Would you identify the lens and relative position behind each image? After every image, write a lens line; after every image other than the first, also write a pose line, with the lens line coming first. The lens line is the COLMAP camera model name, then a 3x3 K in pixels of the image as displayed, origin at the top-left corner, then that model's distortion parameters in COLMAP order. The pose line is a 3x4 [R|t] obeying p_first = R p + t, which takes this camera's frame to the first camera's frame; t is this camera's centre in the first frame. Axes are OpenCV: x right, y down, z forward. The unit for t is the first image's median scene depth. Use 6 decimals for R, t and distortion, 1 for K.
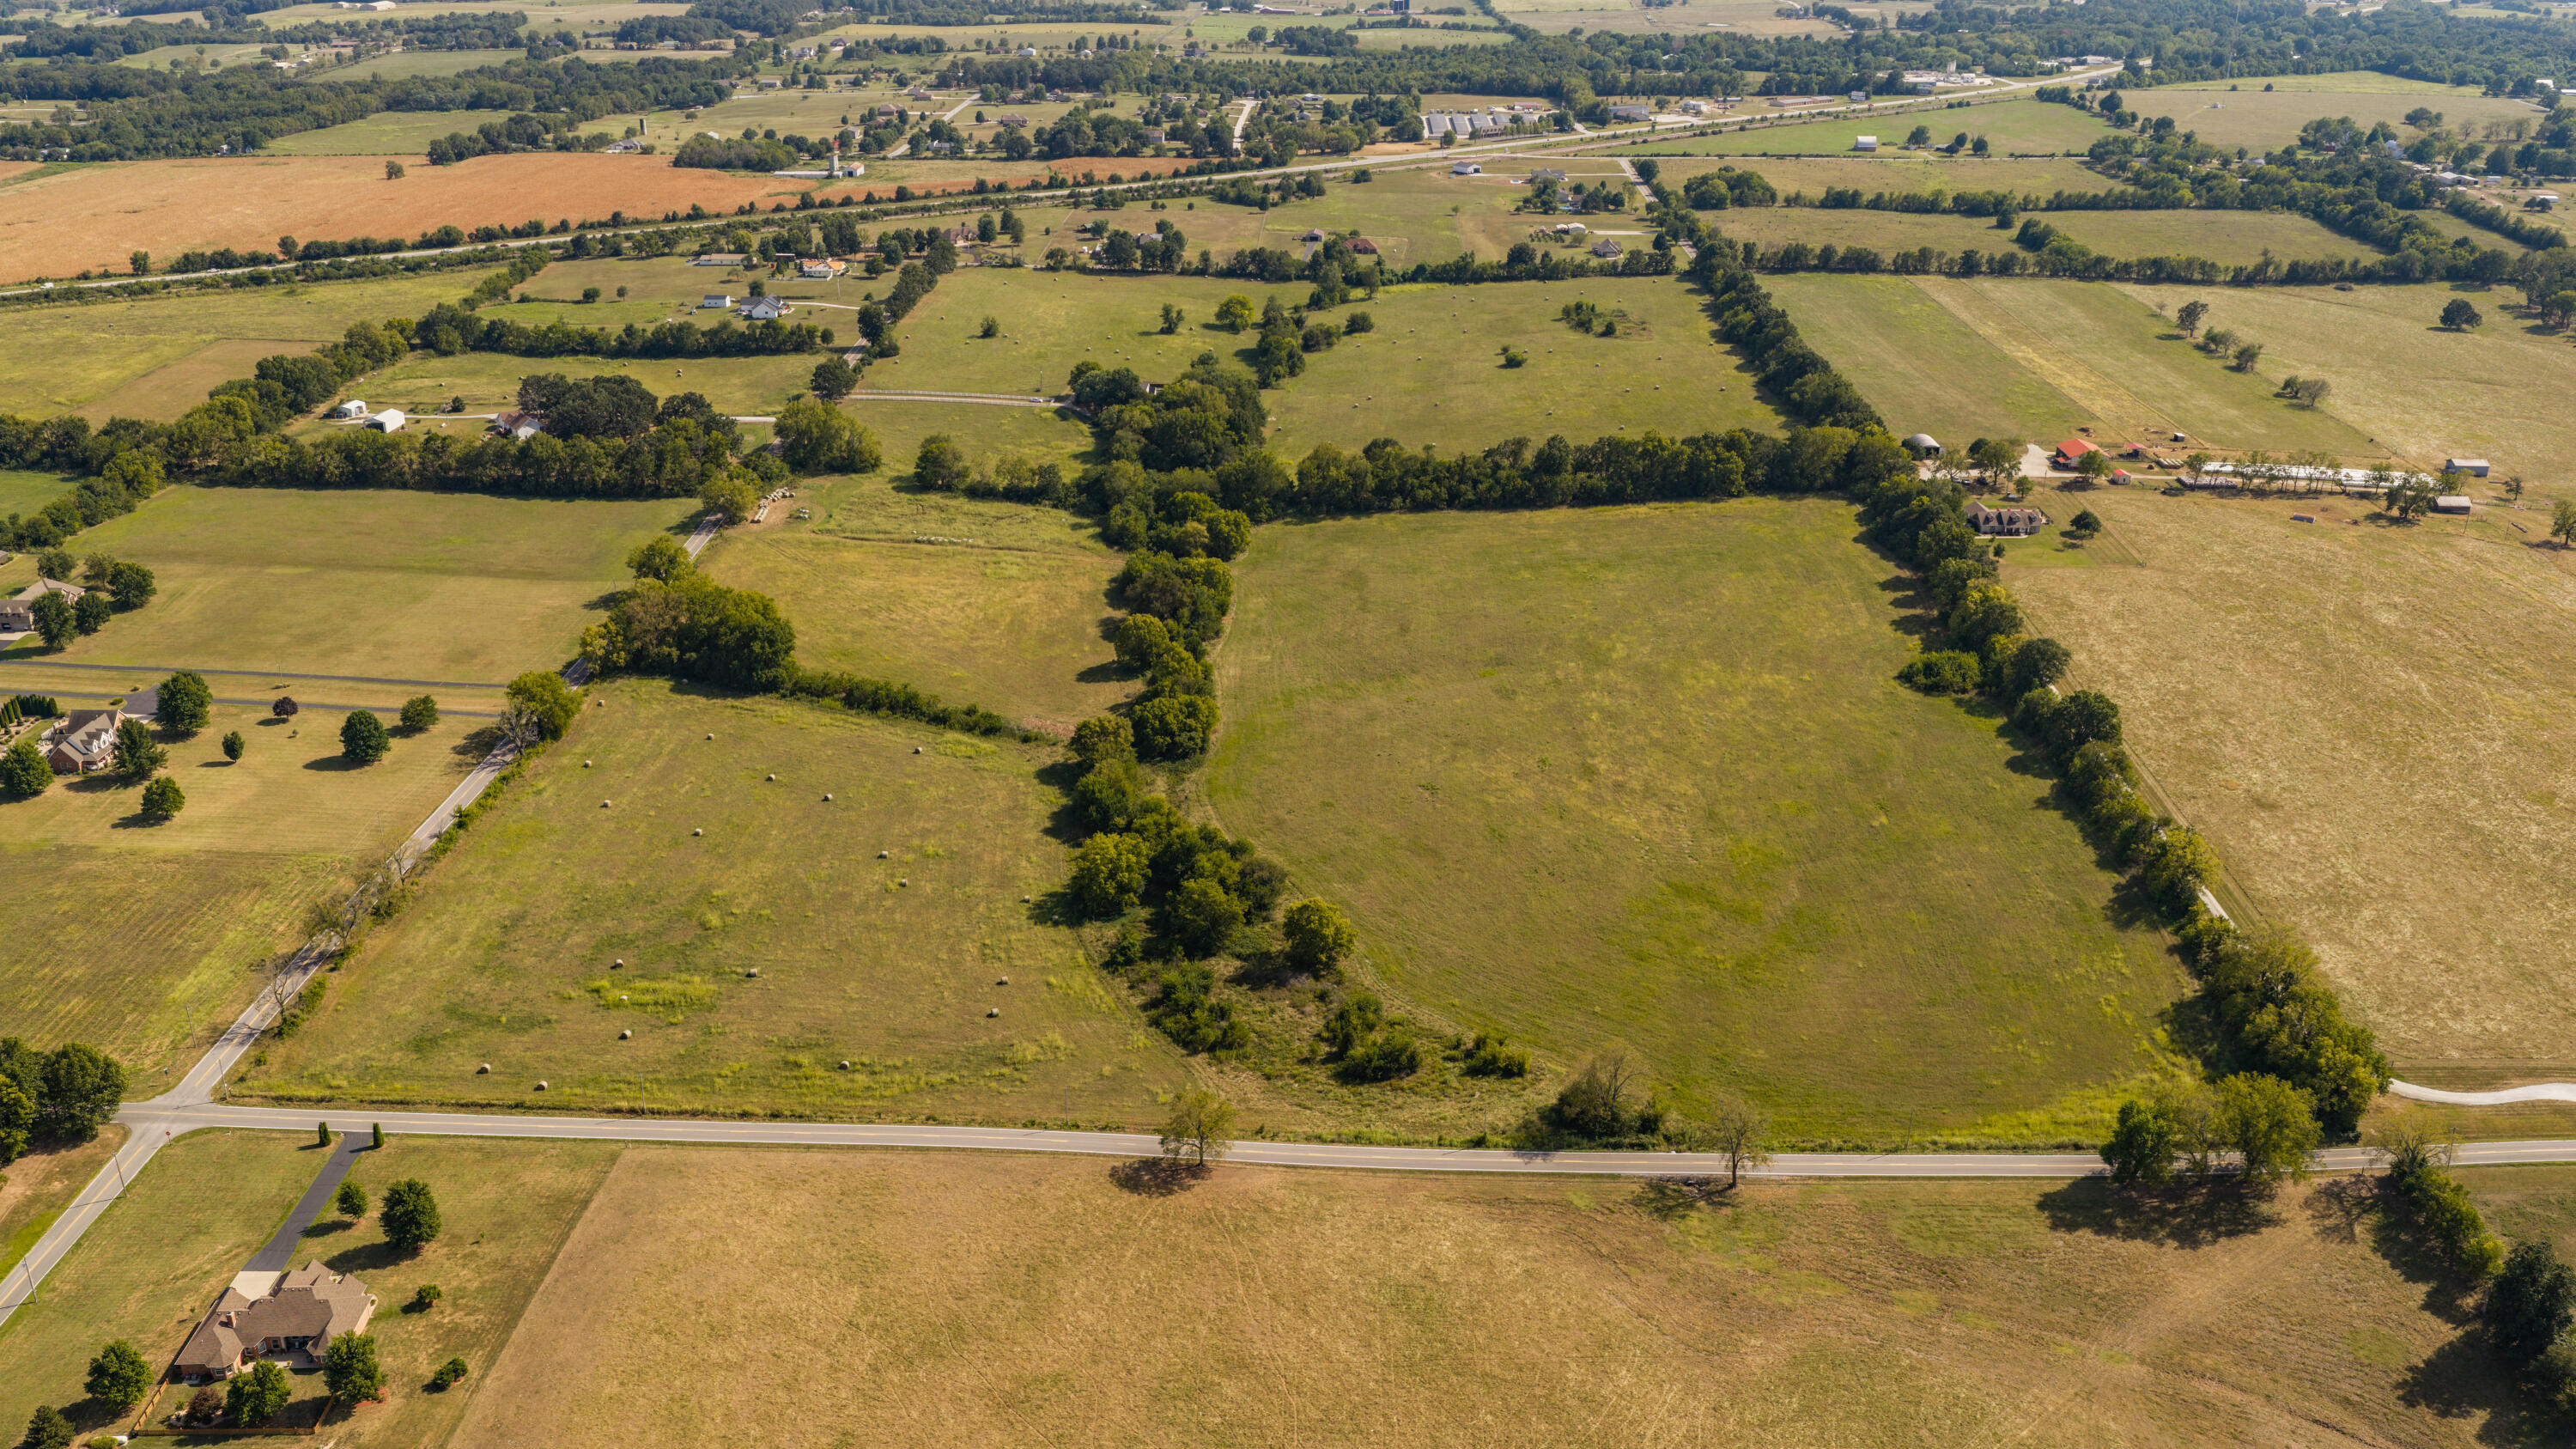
lens RADIAL K [[2113.9, 0, 1282.2], [0, 2113.9, 731.6], [0, 0, 1]] dist [0.024645, -0.058018]
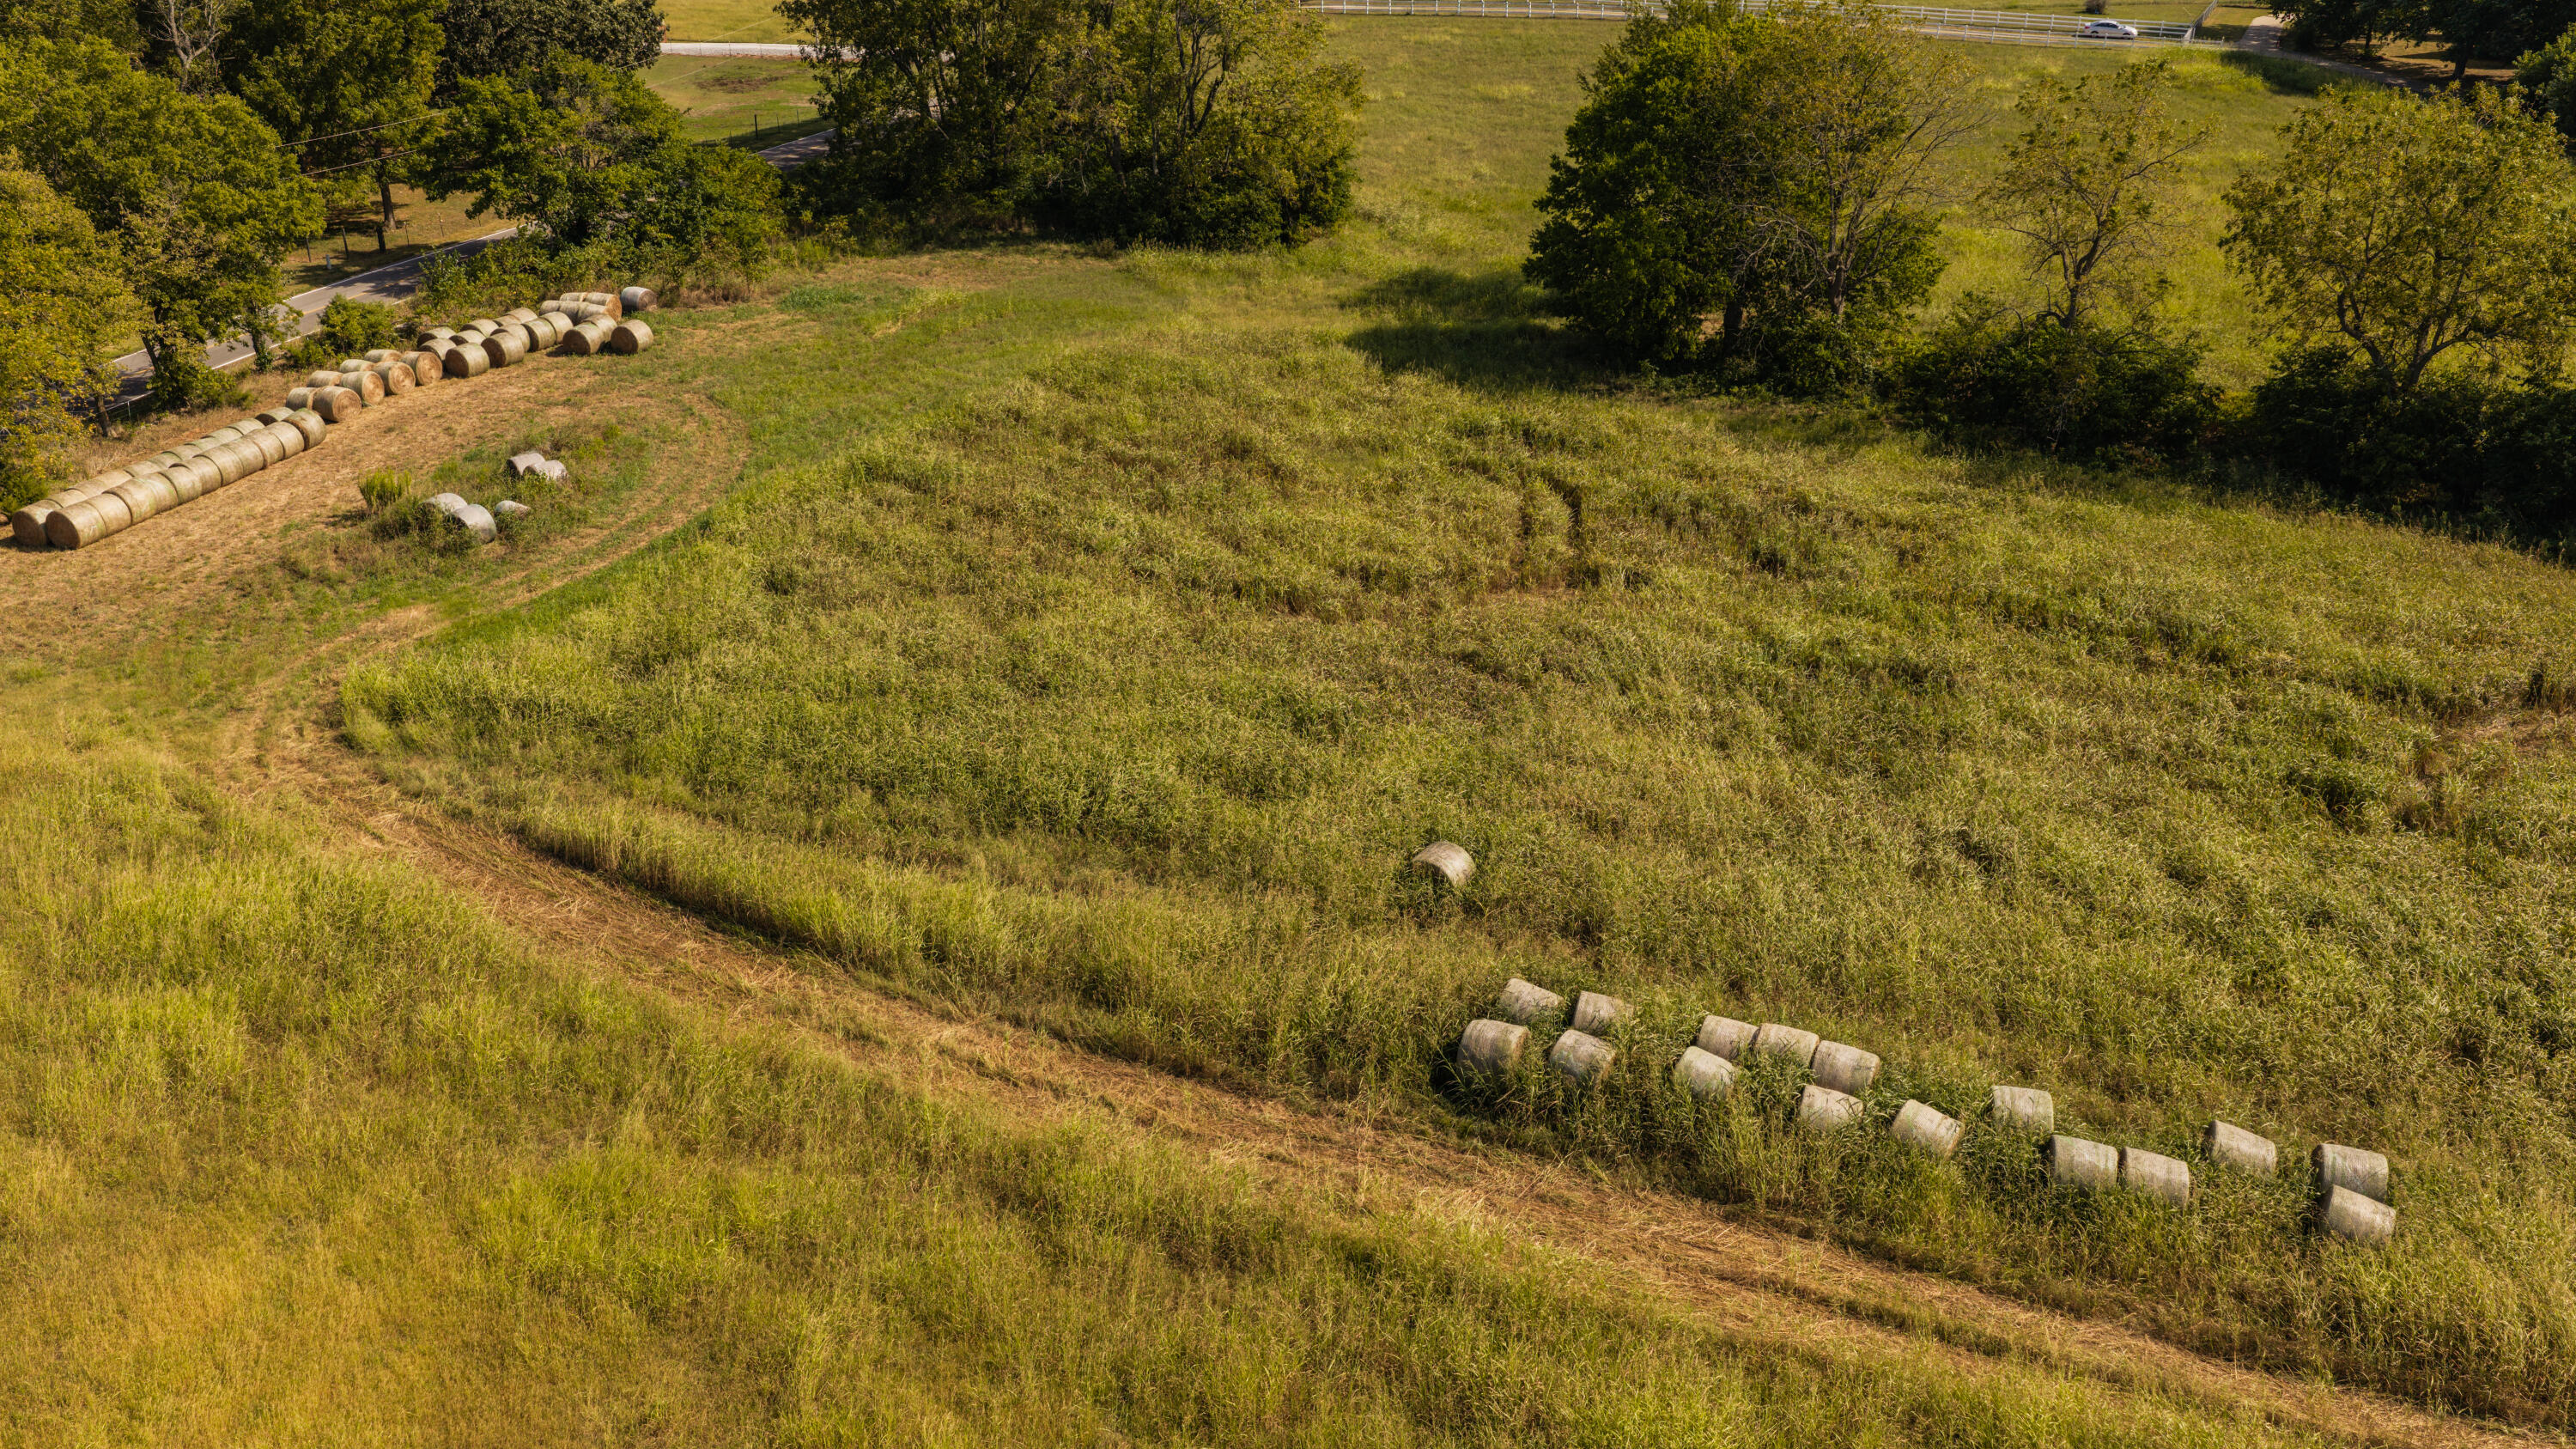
lens RADIAL K [[2113.9, 0, 1286.0], [0, 2113.9, 722.4], [0, 0, 1]] dist [0.024645, -0.058018]
pose [[0.955384, 0.108335, -0.274782, -0.247485], [-0.102158, 0.994090, 0.036738, -0.157979], [0.277138, -0.007028, 0.960805, 1.442476]]
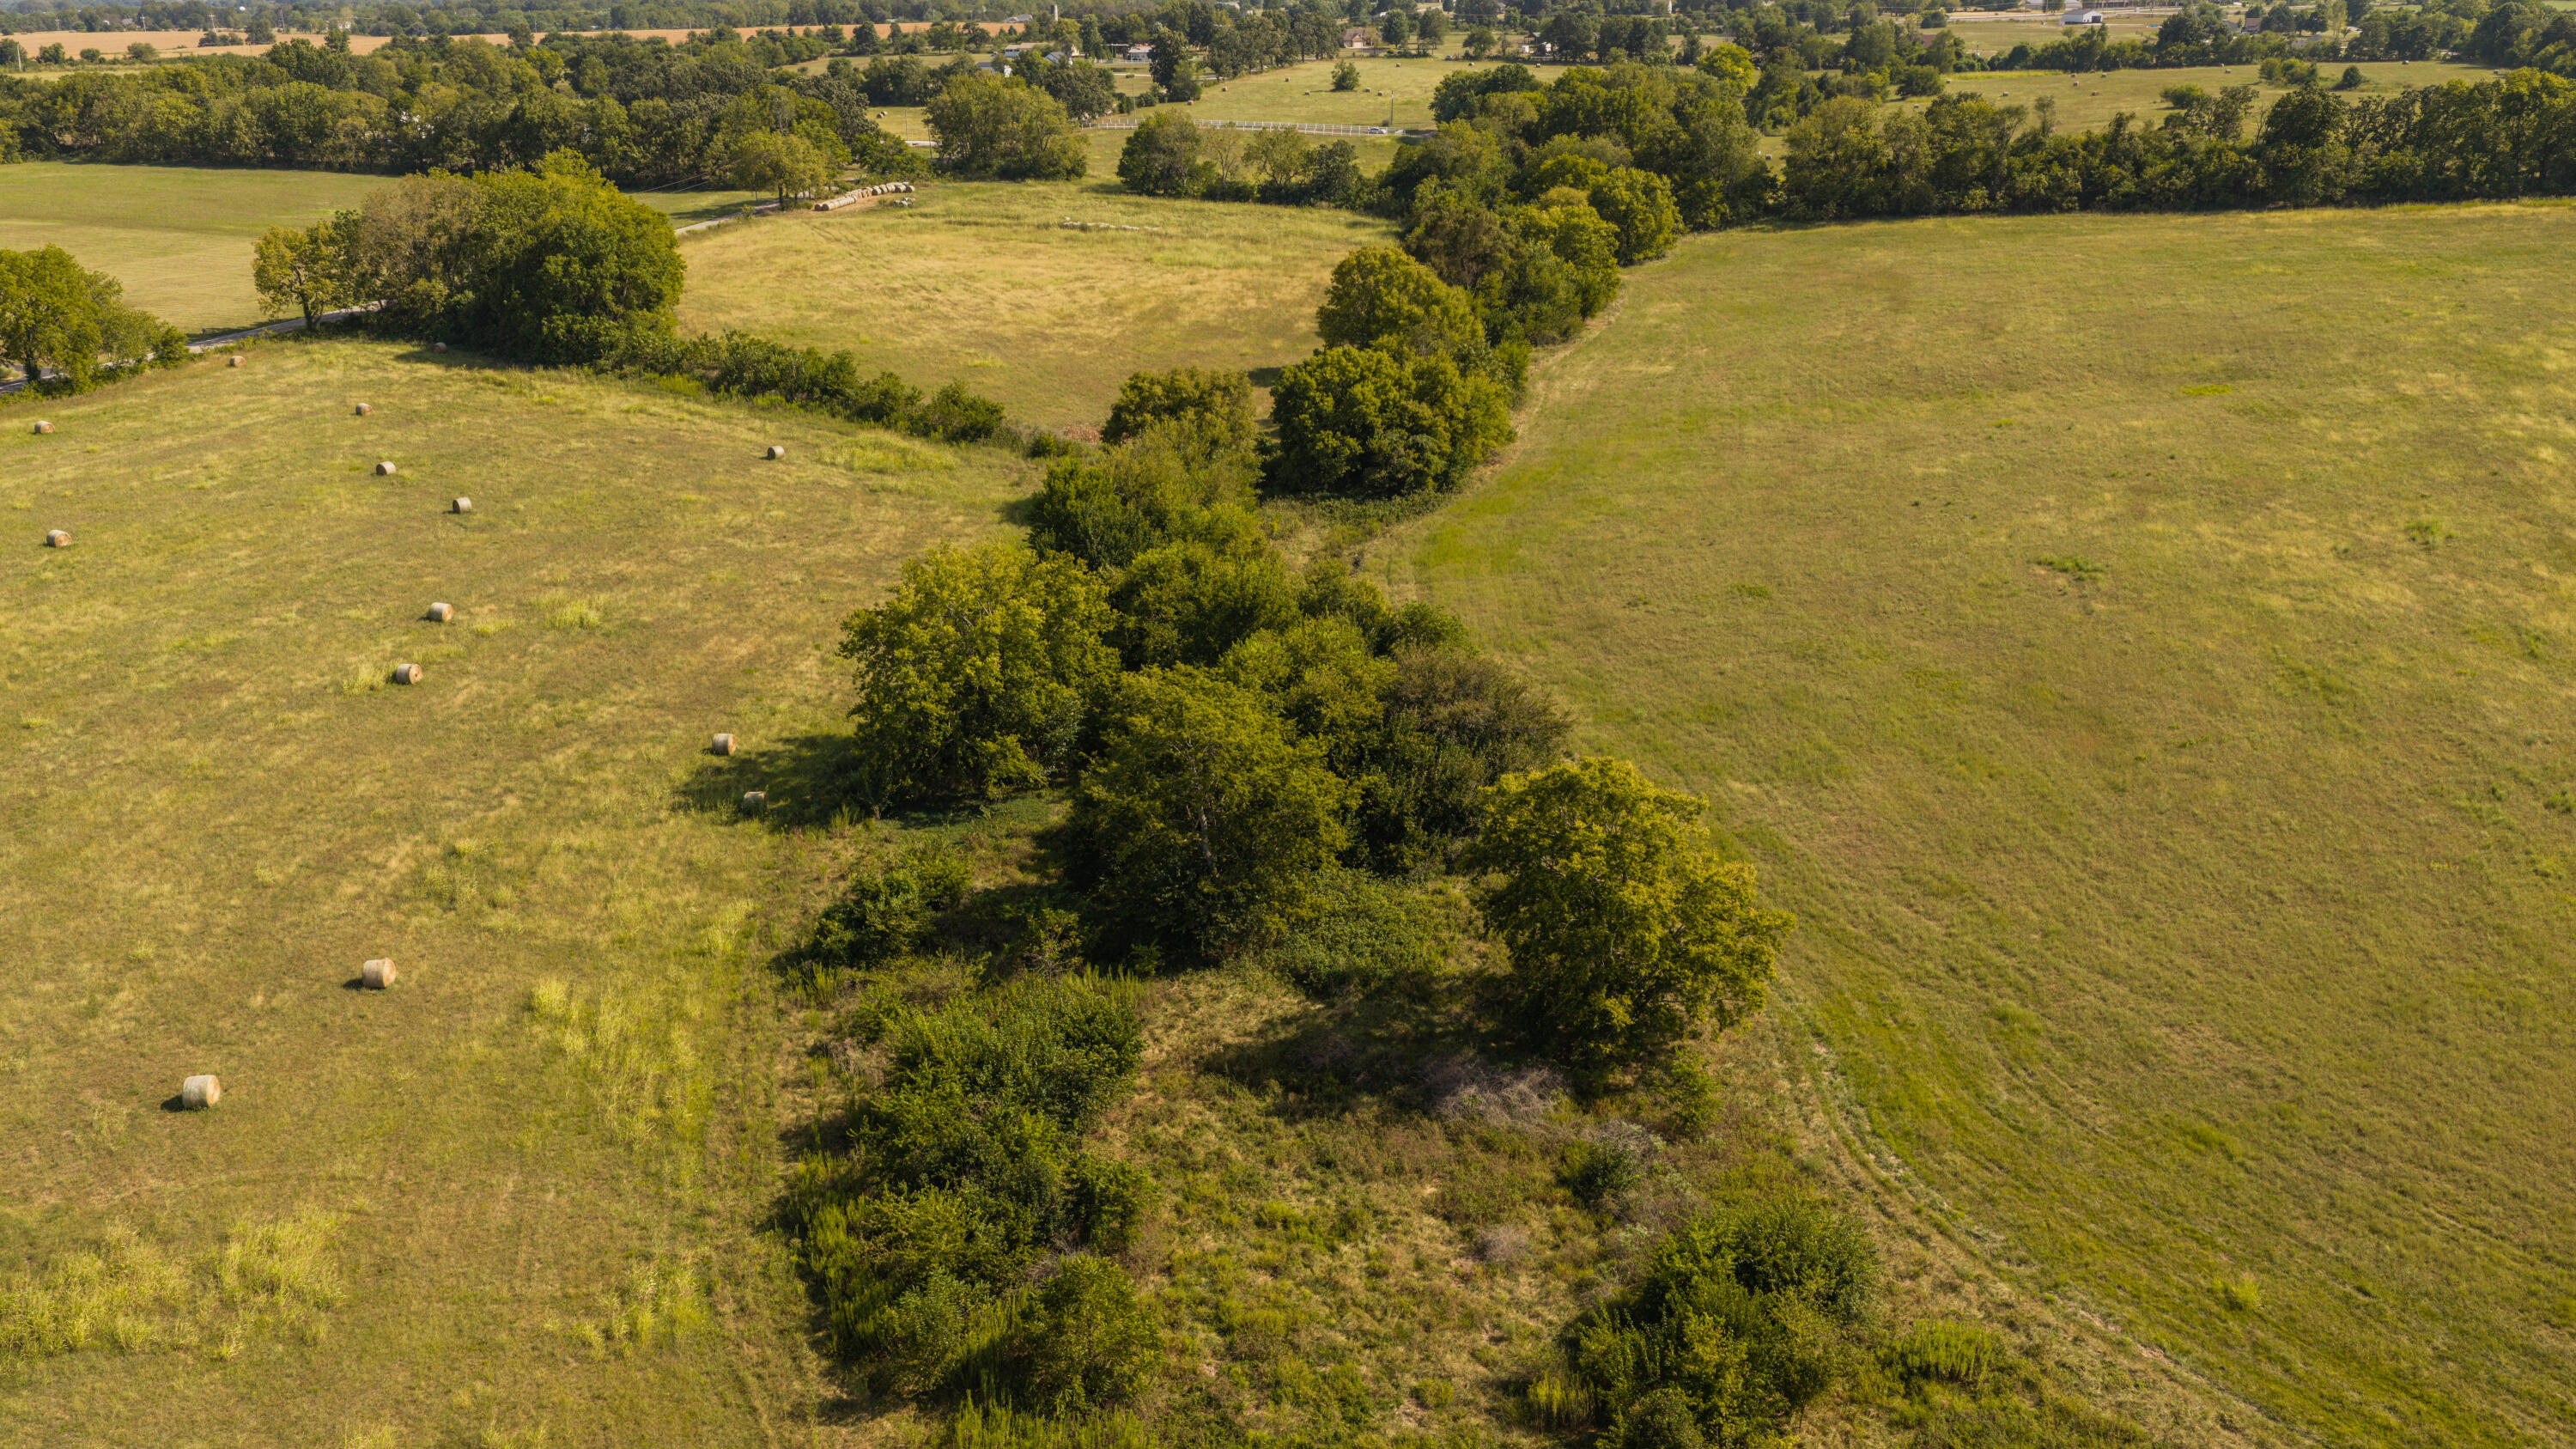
lens RADIAL K [[2113.9, 0, 1289.7], [0, 2113.9, 715.9], [0, 0, 1]] dist [0.024645, -0.058018]
pose [[0.969255, 0.067880, -0.236510, 0.036207], [-0.080395, 0.995806, -0.043669, 0.086016], [0.232554, 0.061341, 0.970647, 0.749728]]
